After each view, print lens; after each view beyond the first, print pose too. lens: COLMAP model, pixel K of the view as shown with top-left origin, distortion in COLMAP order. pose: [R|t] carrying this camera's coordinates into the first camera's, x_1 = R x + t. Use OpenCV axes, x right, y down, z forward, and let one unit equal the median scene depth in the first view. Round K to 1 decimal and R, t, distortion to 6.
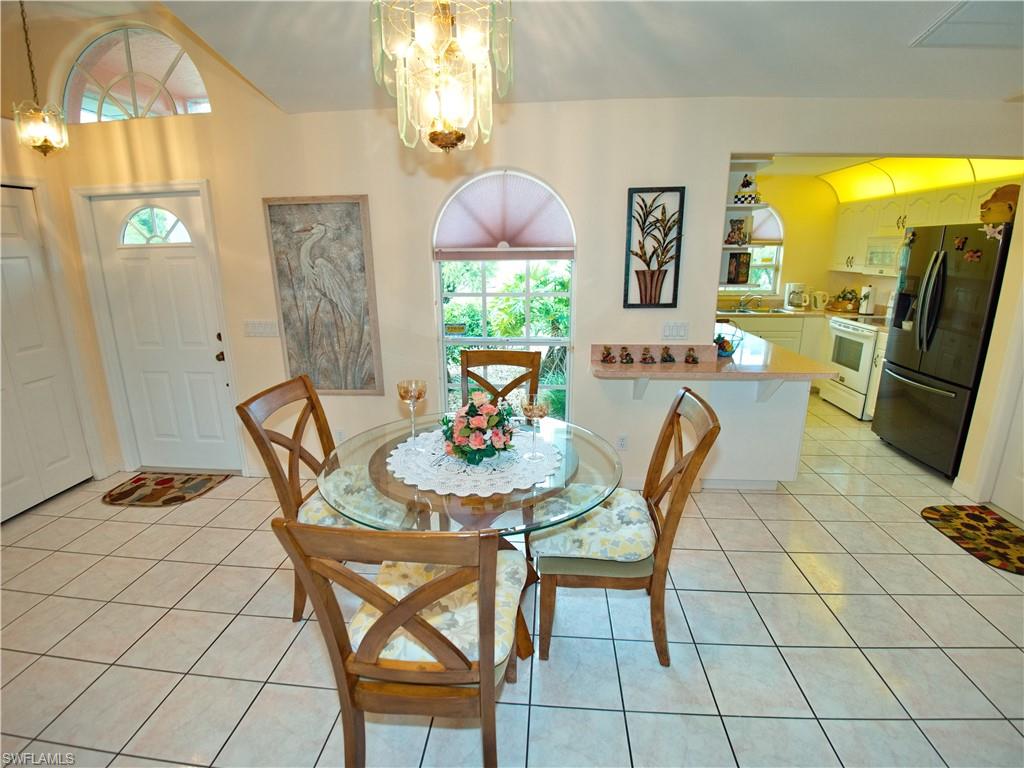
lens RADIAL K [[475.5, 0, 511.4], [0, 475.5, 375.9], [0, 0, 1]] dist [-0.002797, -0.023238]
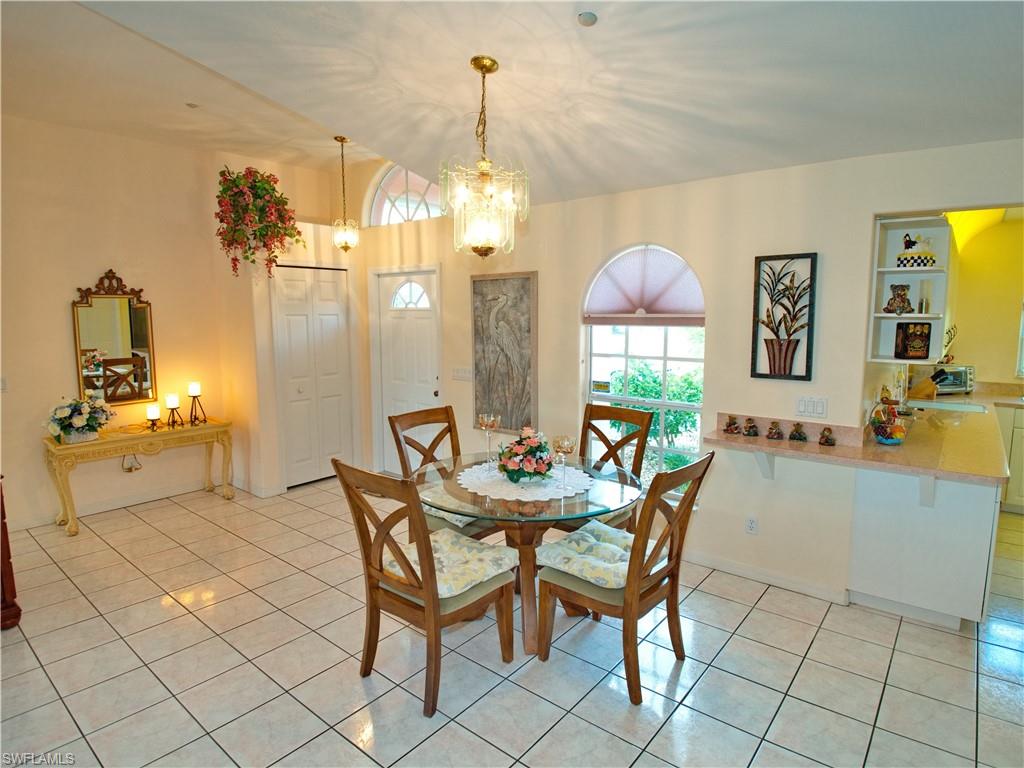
lens RADIAL K [[563.9, 0, 515.2], [0, 563.9, 380.5], [0, 0, 1]] dist [0.004701, -0.034167]
pose [[0.827283, 0.074017, -0.556889, 0.465860], [-0.144844, 0.985871, -0.084138, 0.026294], [0.542793, 0.150268, 0.826315, -0.184533]]
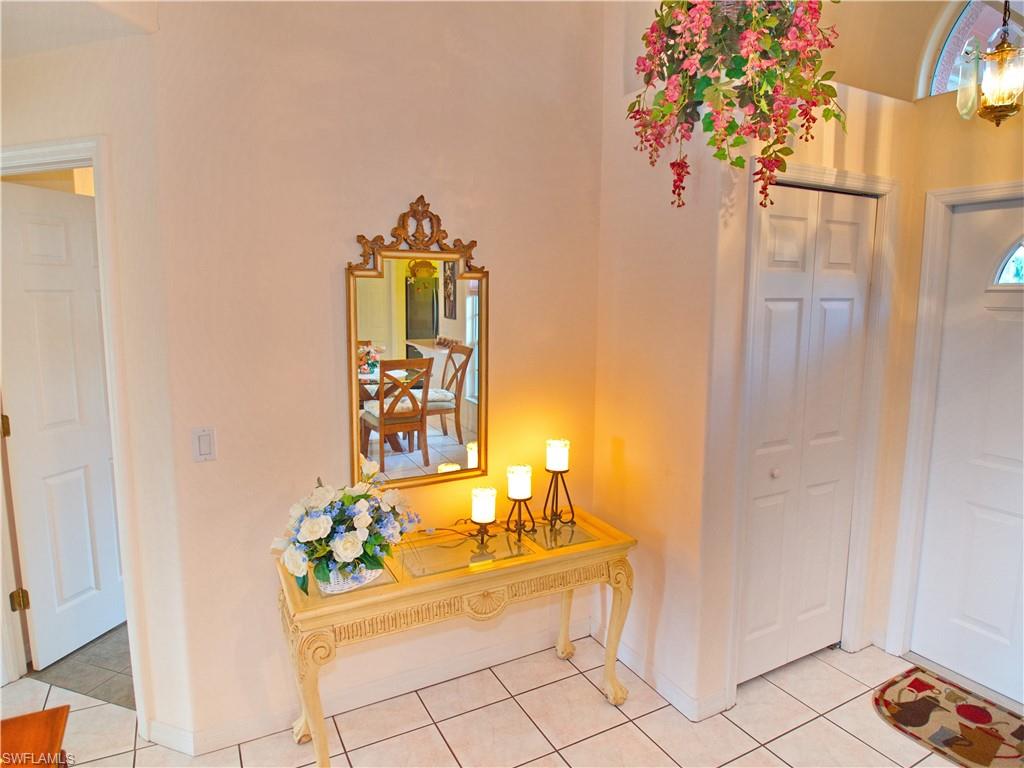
lens RADIAL K [[617.9, 0, 527.4], [0, 617.9, 369.8], [0, 0, 1]] dist [0.002040, -0.000584]
pose [[0.557046, 0.111531, -0.822958, -0.581126], [-0.216776, 0.976115, -0.014445, -0.045996], [0.801691, 0.186444, 0.567918, 0.138410]]
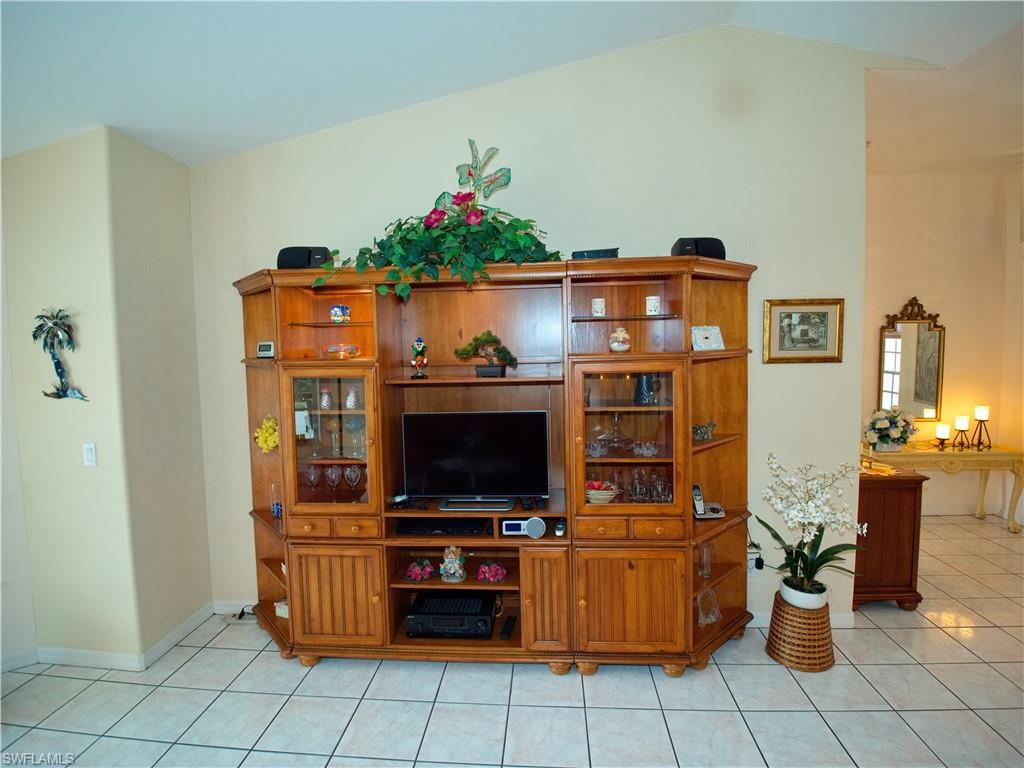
lens RADIAL K [[504.6, 0, 507.0], [0, 504.6, 374.8], [0, 0, 1]] dist [-0.002441, -0.025790]
pose [[0.009712, 0.071624, -0.997384, 0.164691], [-0.237363, 0.969088, 0.067281, 0.172803], [0.971373, 0.236089, 0.026413, -0.734232]]
